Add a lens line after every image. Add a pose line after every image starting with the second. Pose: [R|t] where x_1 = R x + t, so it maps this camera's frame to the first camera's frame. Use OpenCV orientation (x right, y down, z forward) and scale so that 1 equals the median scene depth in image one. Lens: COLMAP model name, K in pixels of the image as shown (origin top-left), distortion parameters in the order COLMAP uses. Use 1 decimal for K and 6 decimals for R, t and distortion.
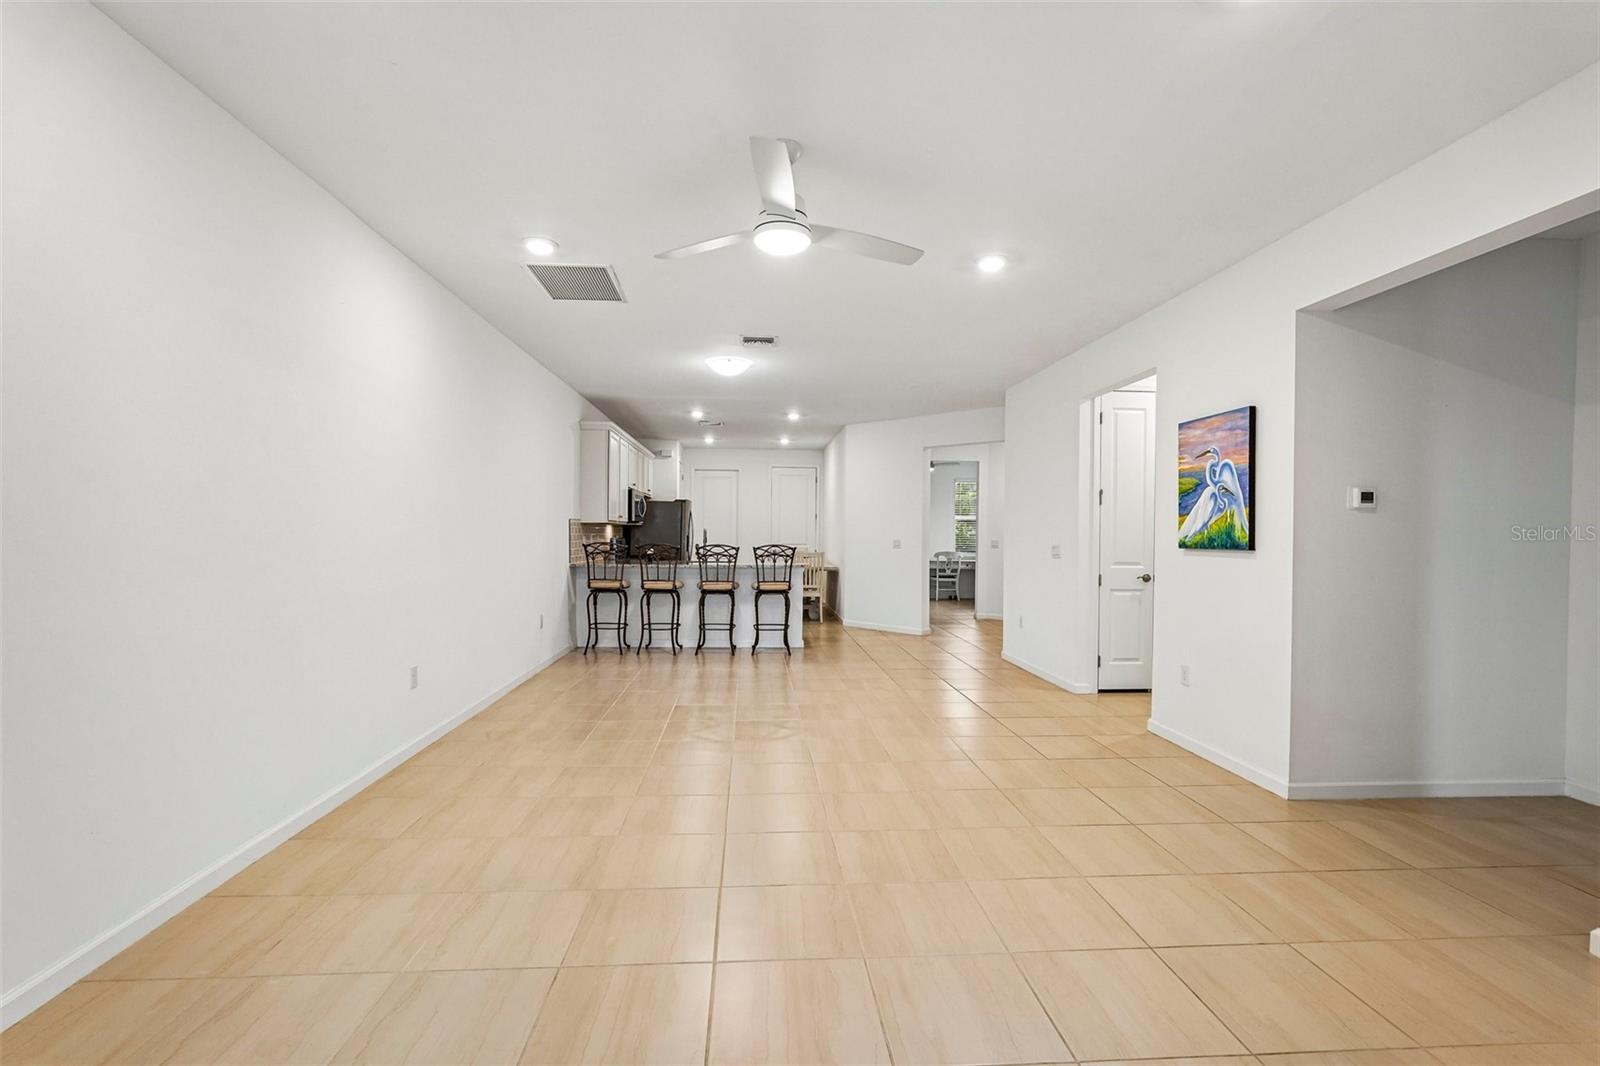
lens RADIAL K [[705.9, 0, 798.5], [0, 705.9, 540.4], [0, 0, 1]] dist [-0.001074, 0.000101]
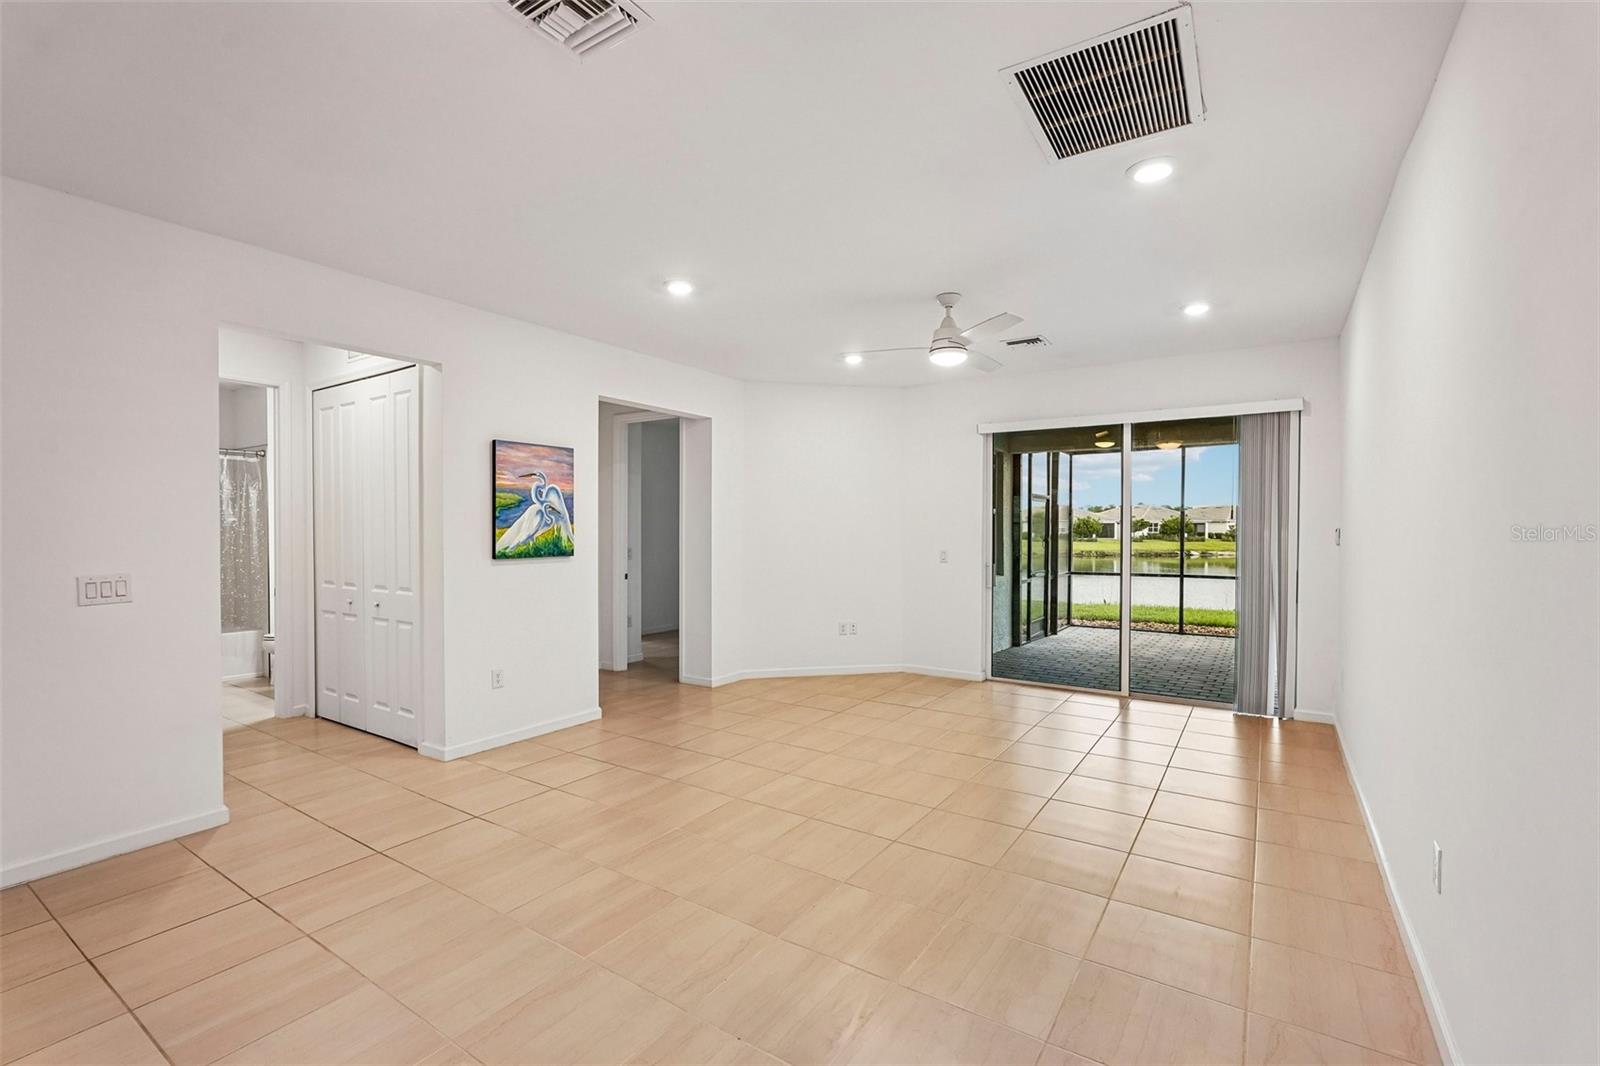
lens RADIAL K [[705.9, 0, 798.5], [0, 705.9, 540.4], [0, 0, 1]] dist [-0.001074, 0.000101]
pose [[-0.787244, -0.019774, 0.616324, -0.490904], [-0.001462, 0.999543, 0.030201, -0.052360], [-0.616640, 0.022875, -0.786913, 1.660018]]
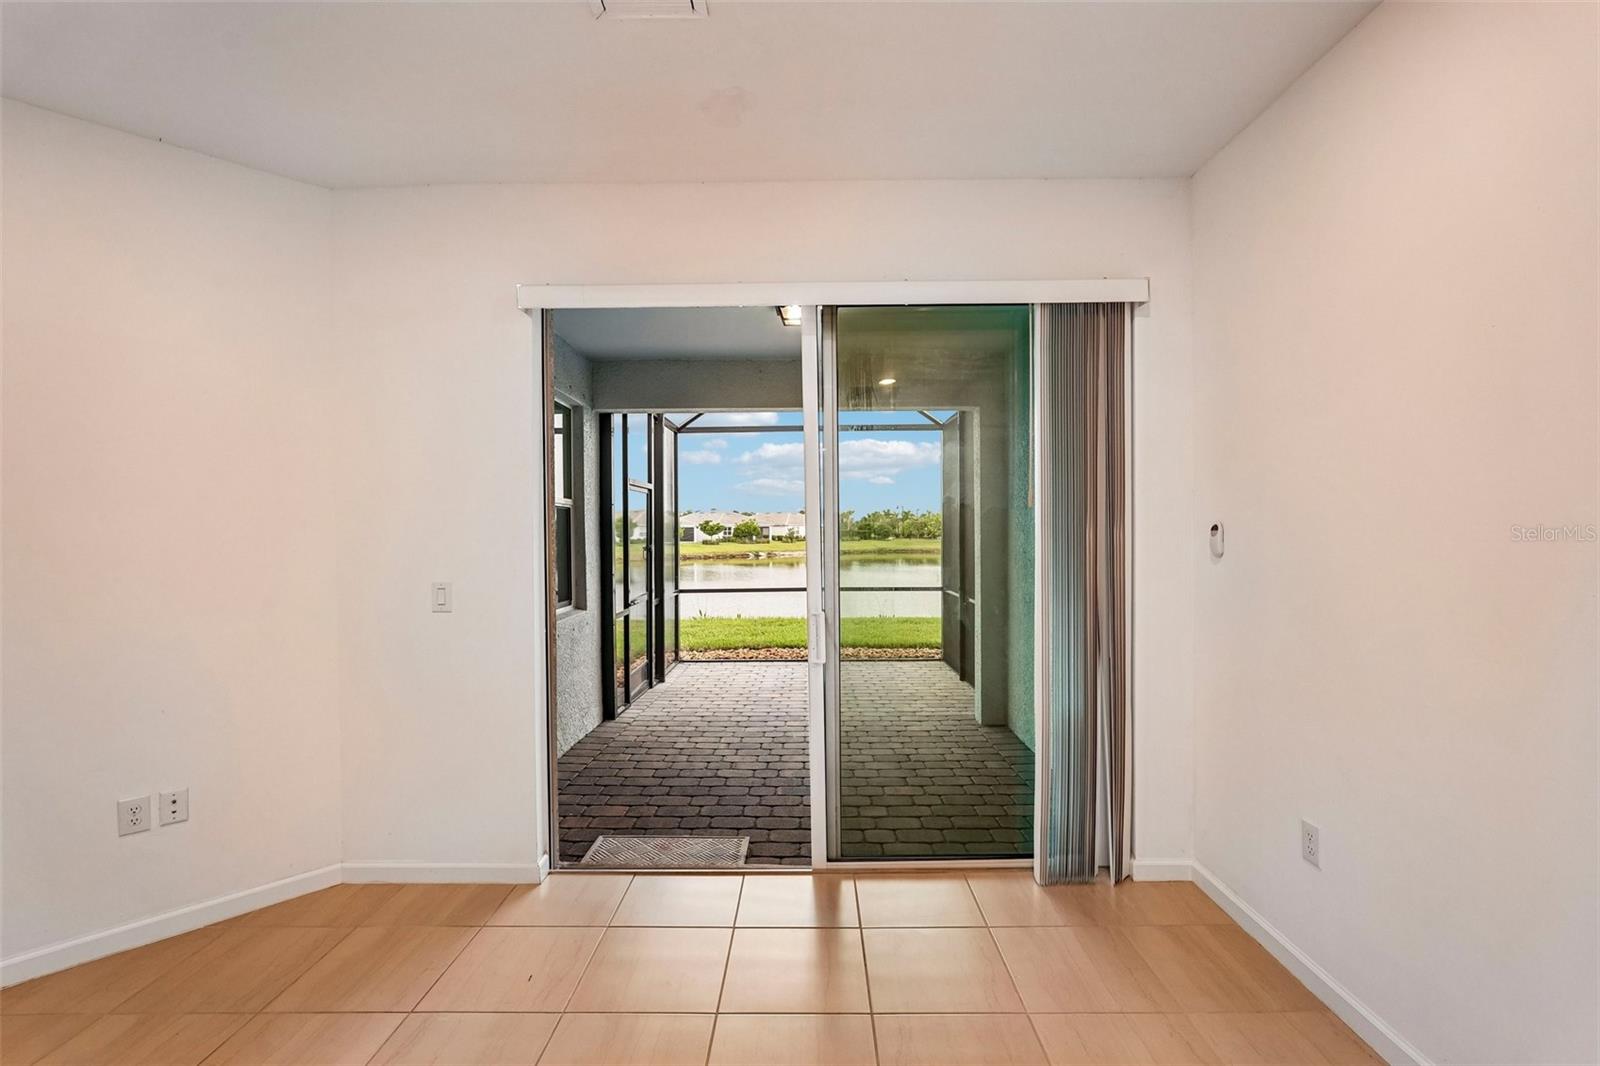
lens RADIAL K [[705.9, 0, 798.5], [0, 705.9, 540.4], [0, 0, 1]] dist [-0.001074, 0.000101]
pose [[-0.995678, -0.000485, 0.092876, -0.152324], [0.001675, 0.999730, 0.023174, -0.038042], [-0.092862, 0.023230, -0.995408, 0.798805]]
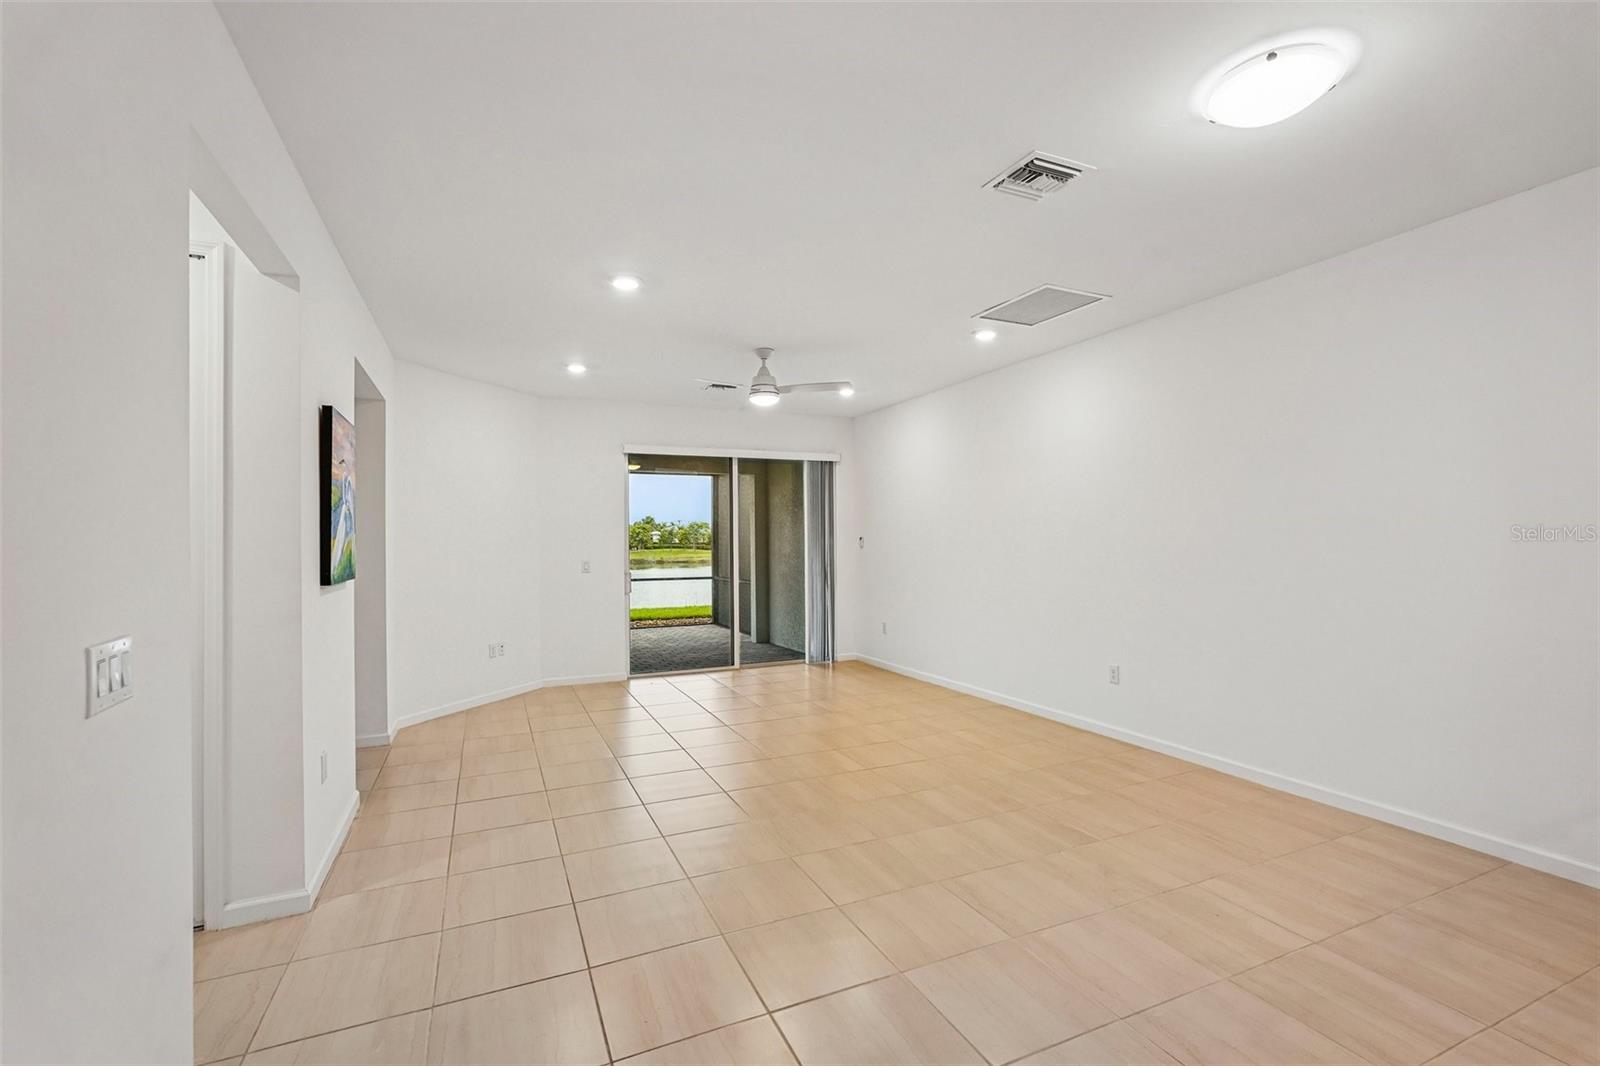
lens RADIAL K [[705.9, 0, 798.5], [0, 705.9, 540.4], [0, 0, 1]] dist [-0.001074, 0.000101]
pose [[-0.941481, 0.000724, -0.337065, 0.364591], [-0.001487, 0.999979, 0.006303, -0.040928], [0.337063, 0.006435, -0.941460, 1.939069]]
